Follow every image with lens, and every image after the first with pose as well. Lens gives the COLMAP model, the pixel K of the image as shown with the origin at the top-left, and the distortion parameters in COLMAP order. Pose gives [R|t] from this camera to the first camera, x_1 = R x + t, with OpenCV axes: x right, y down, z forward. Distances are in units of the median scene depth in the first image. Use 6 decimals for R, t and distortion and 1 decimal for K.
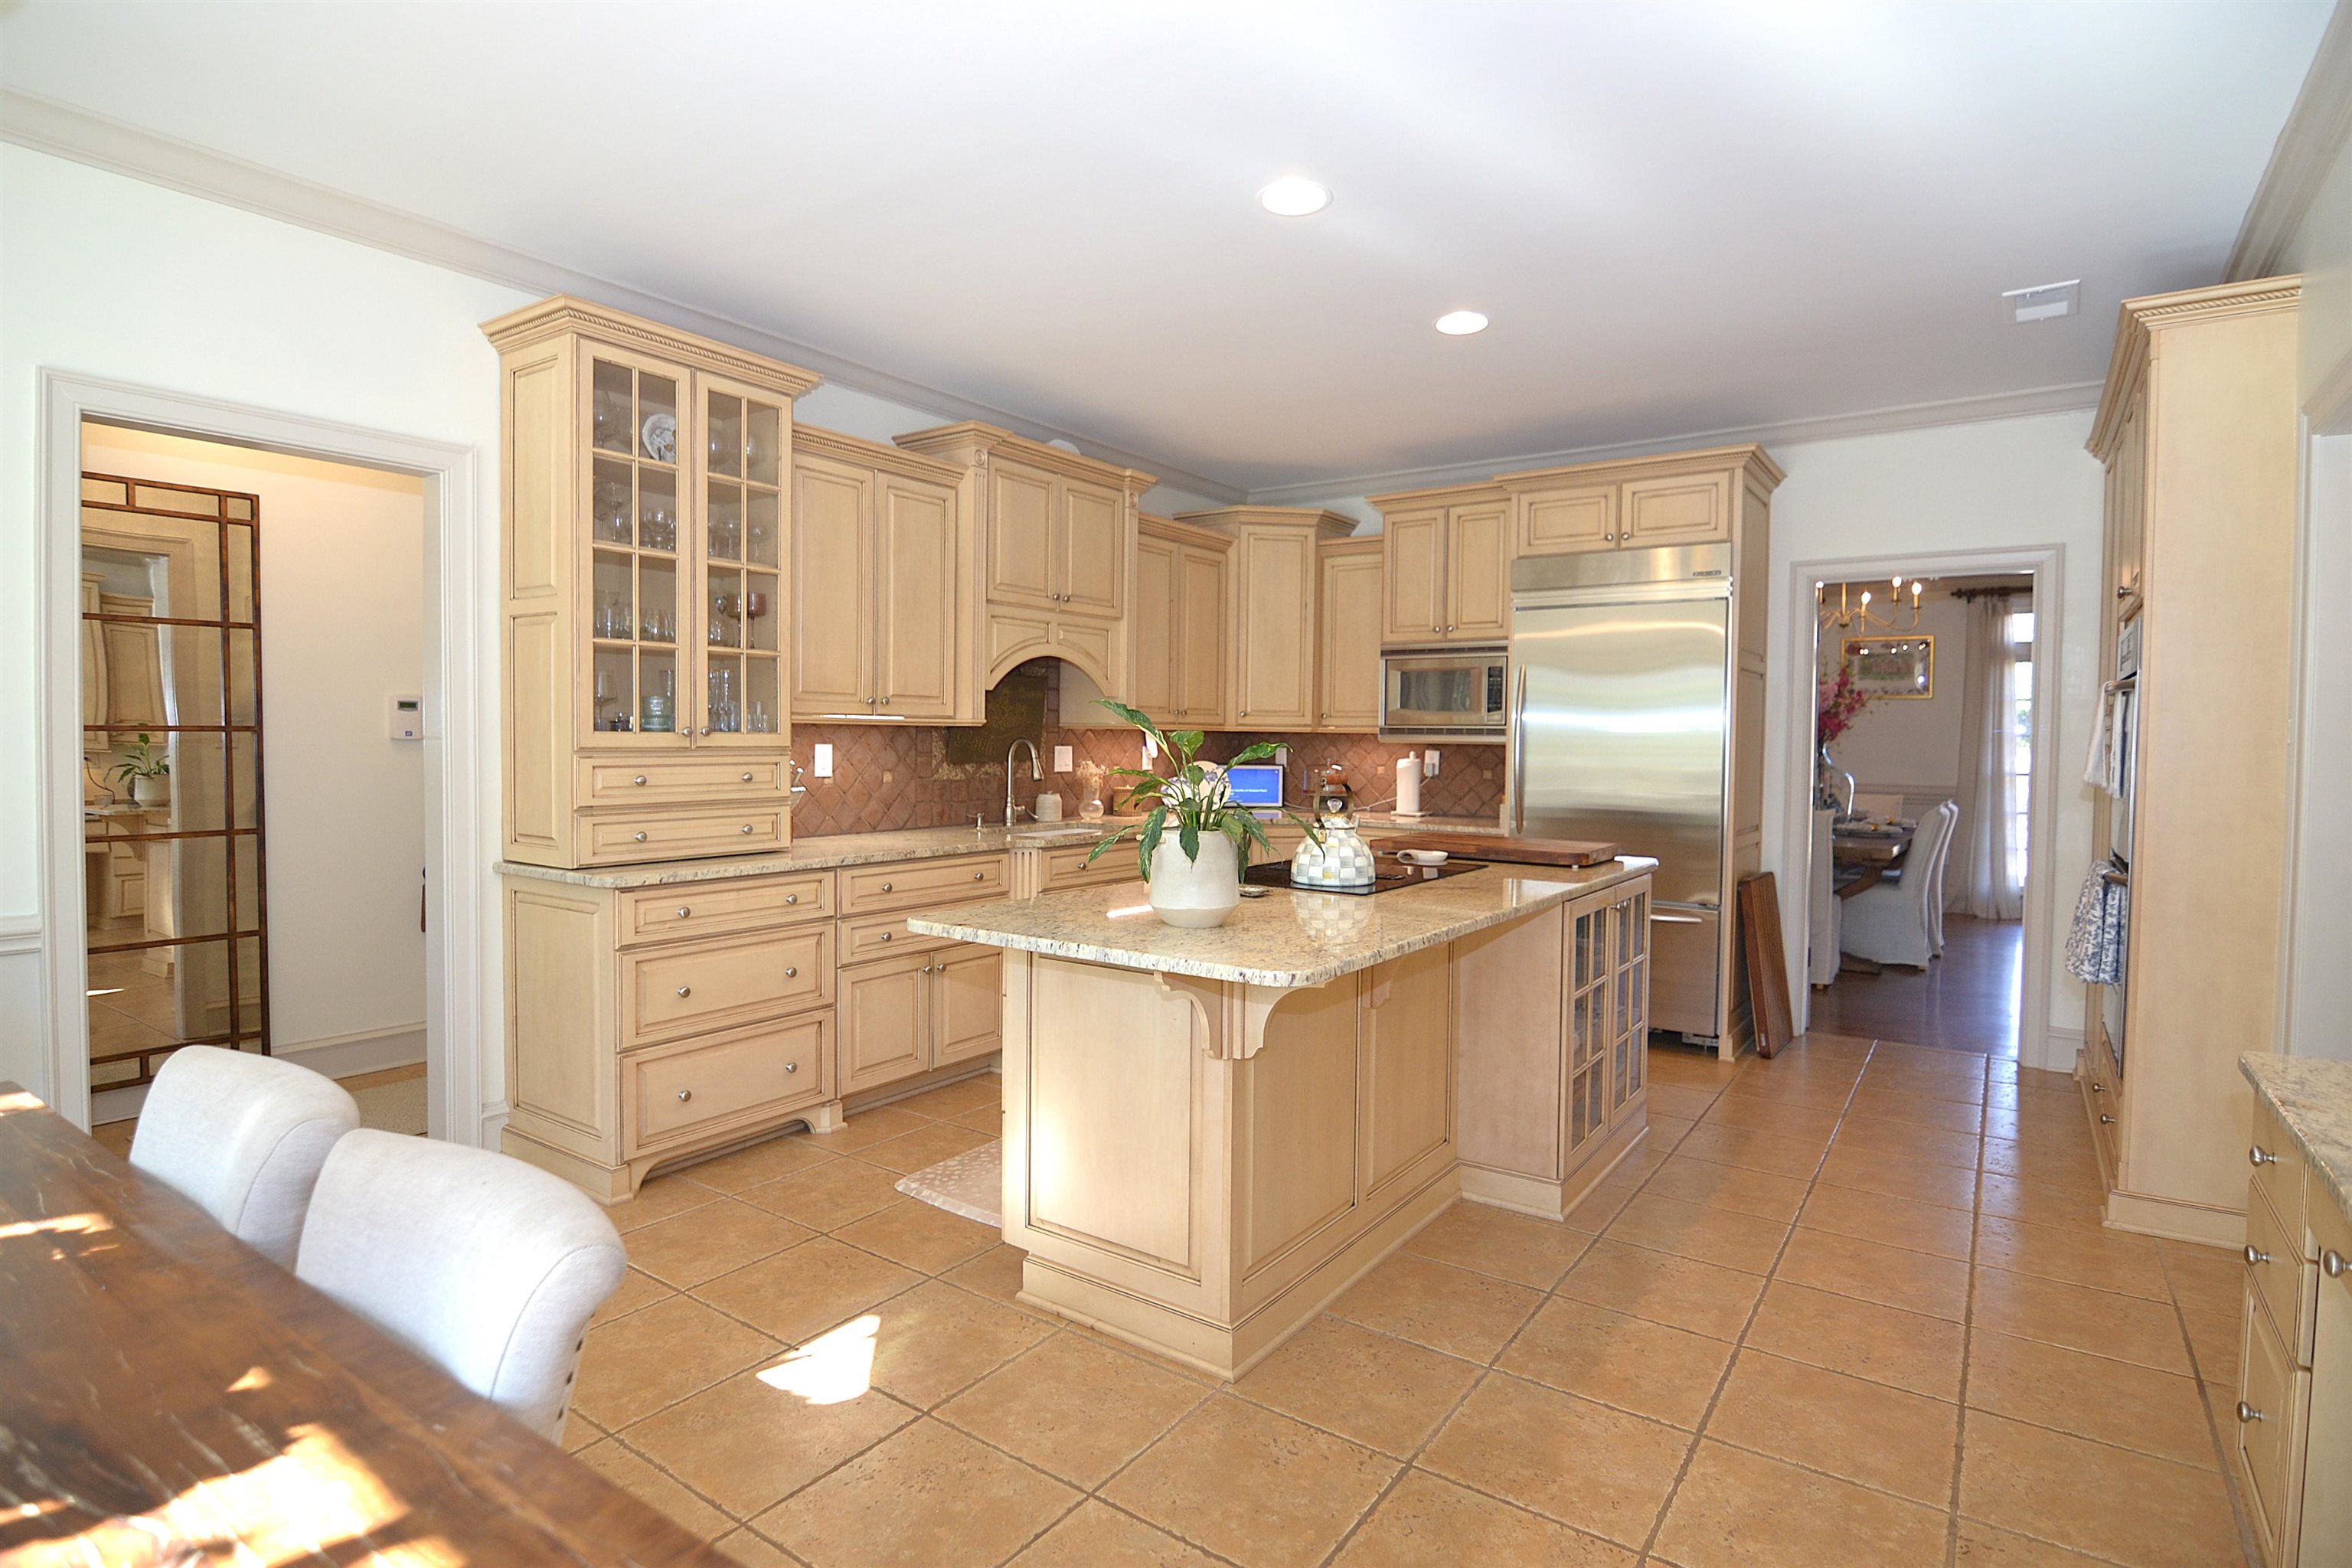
lens RADIAL K [[1174.2, 0, 1136.9], [0, 1174.2, 772.8], [0, 0, 1]] dist [-0.016889, -0.000391]
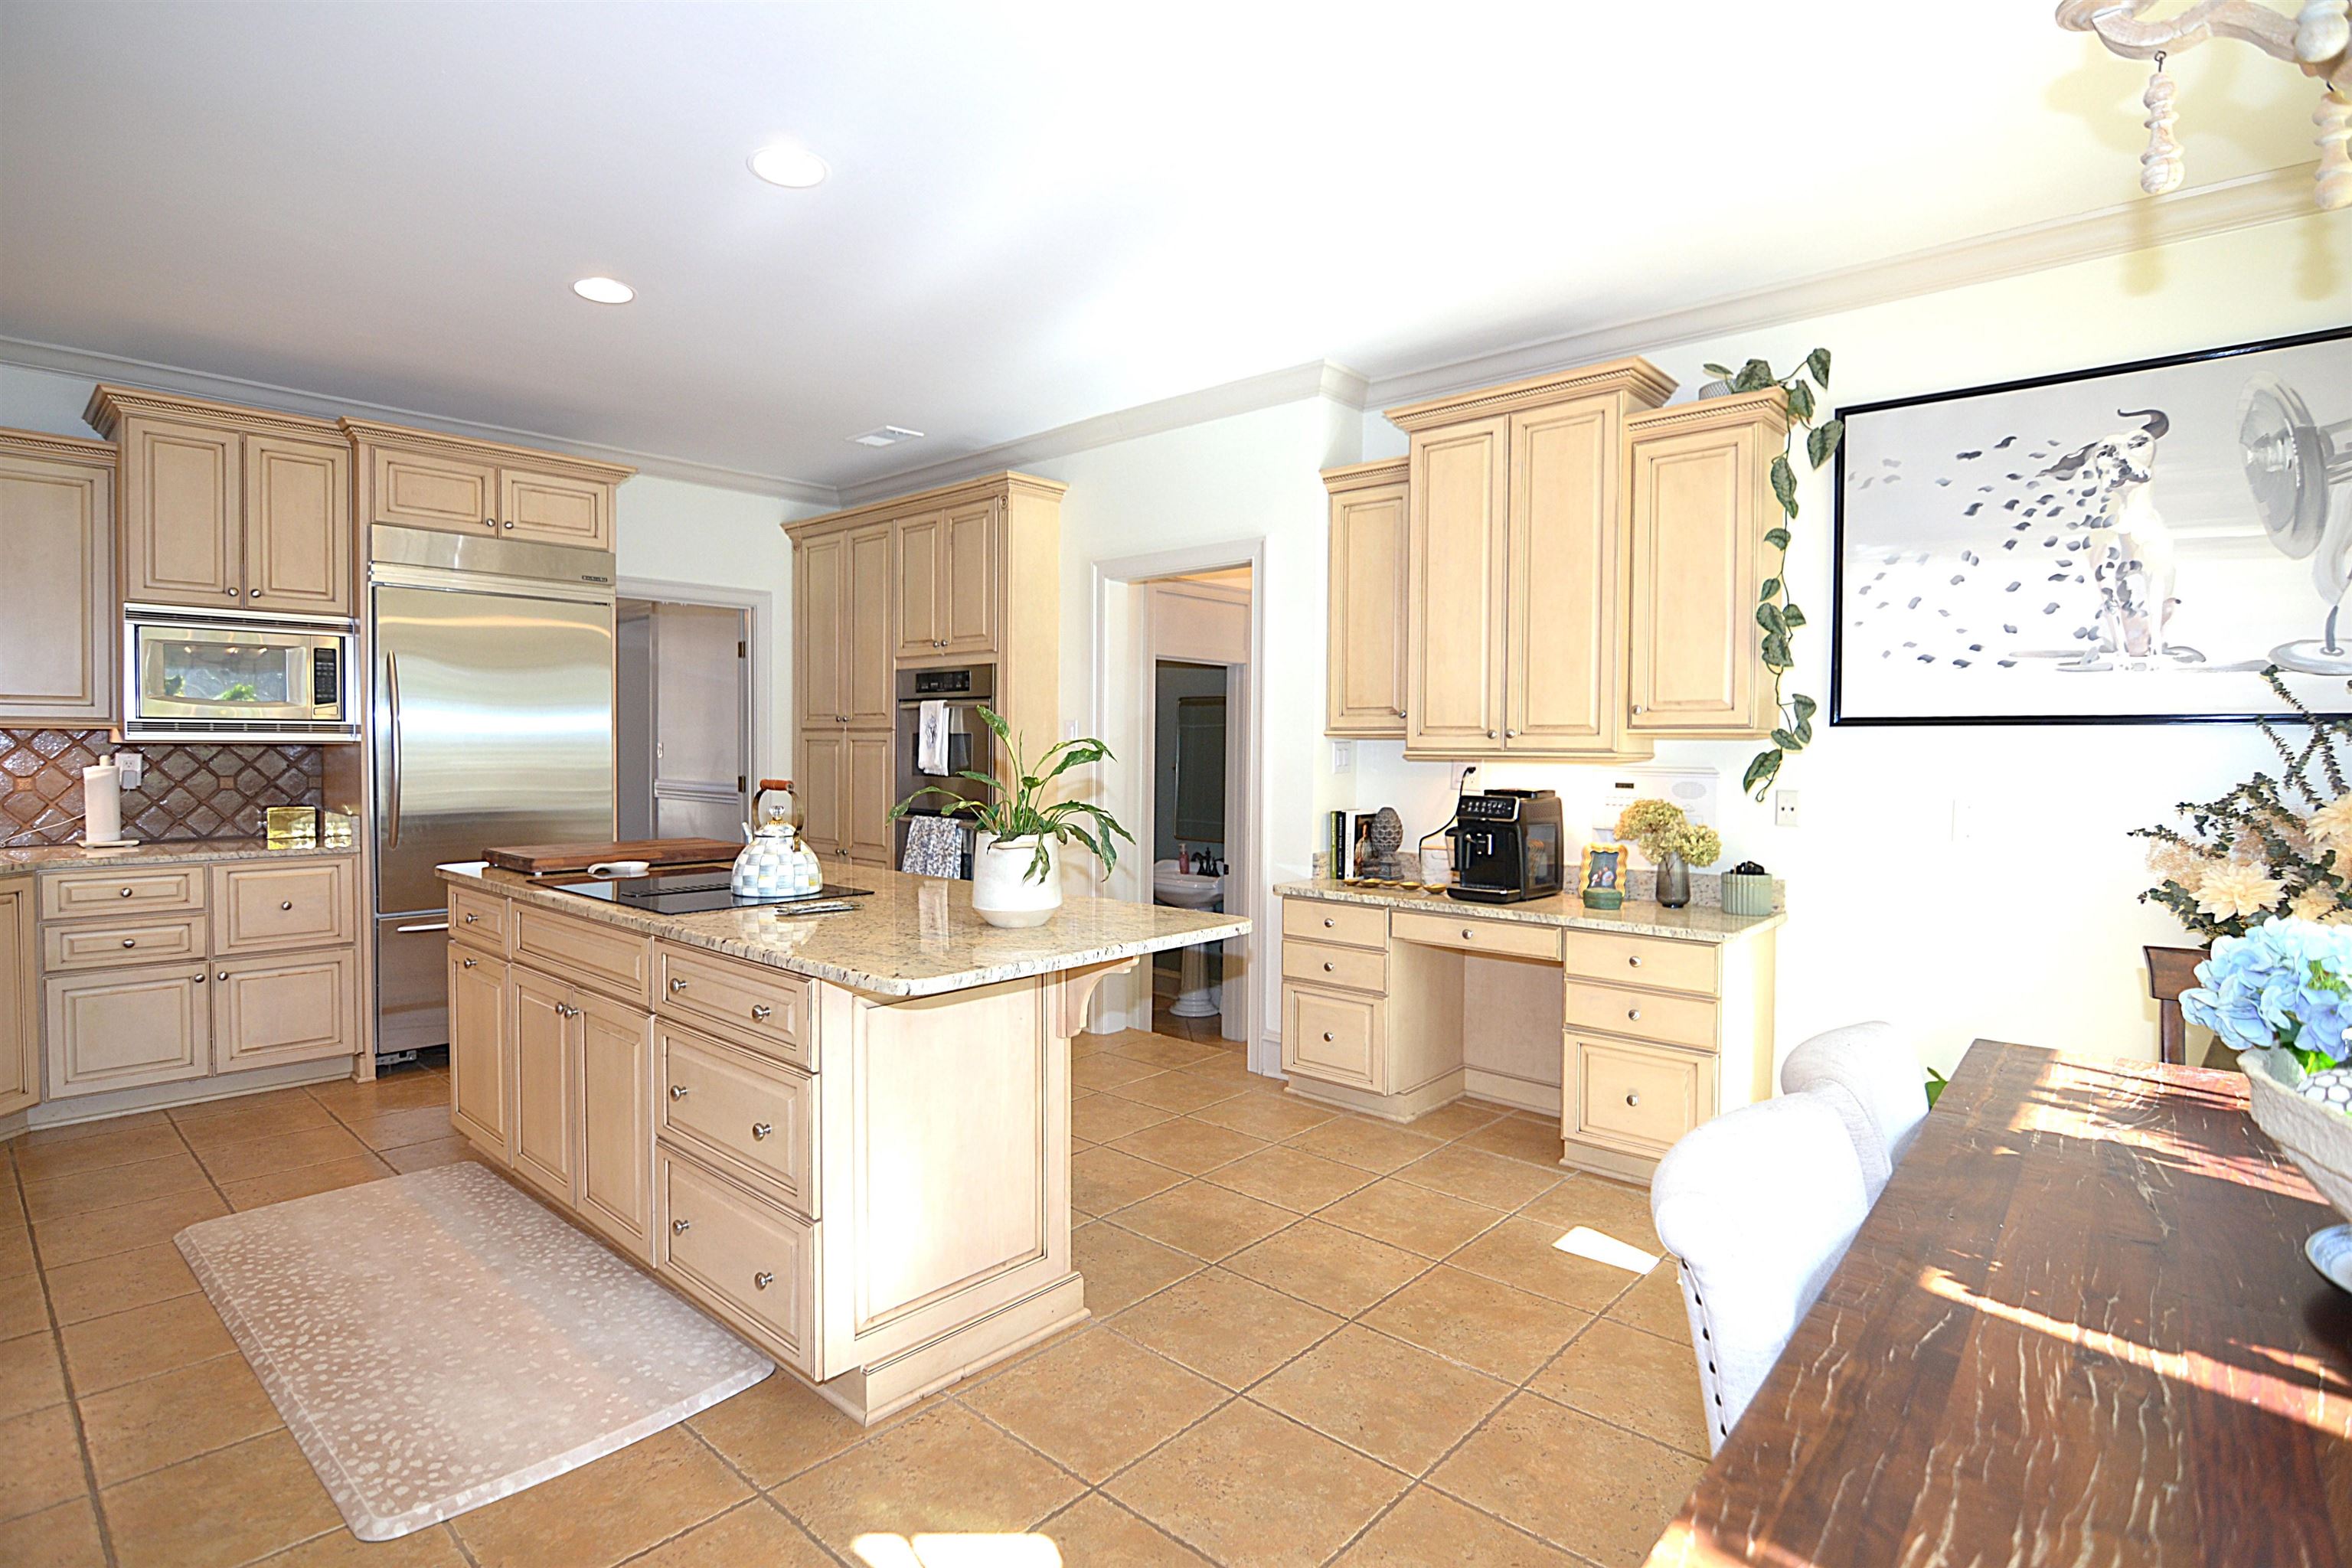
lens RADIAL K [[1174.2, 0, 1136.9], [0, 1174.2, 772.8], [0, 0, 1]] dist [-0.016889, -0.000391]
pose [[0.115802, -0.033662, 0.992702, -0.934658], [0.024577, 0.999217, 0.031016, -0.032940], [-0.992968, 0.020806, 0.116539, 0.748167]]
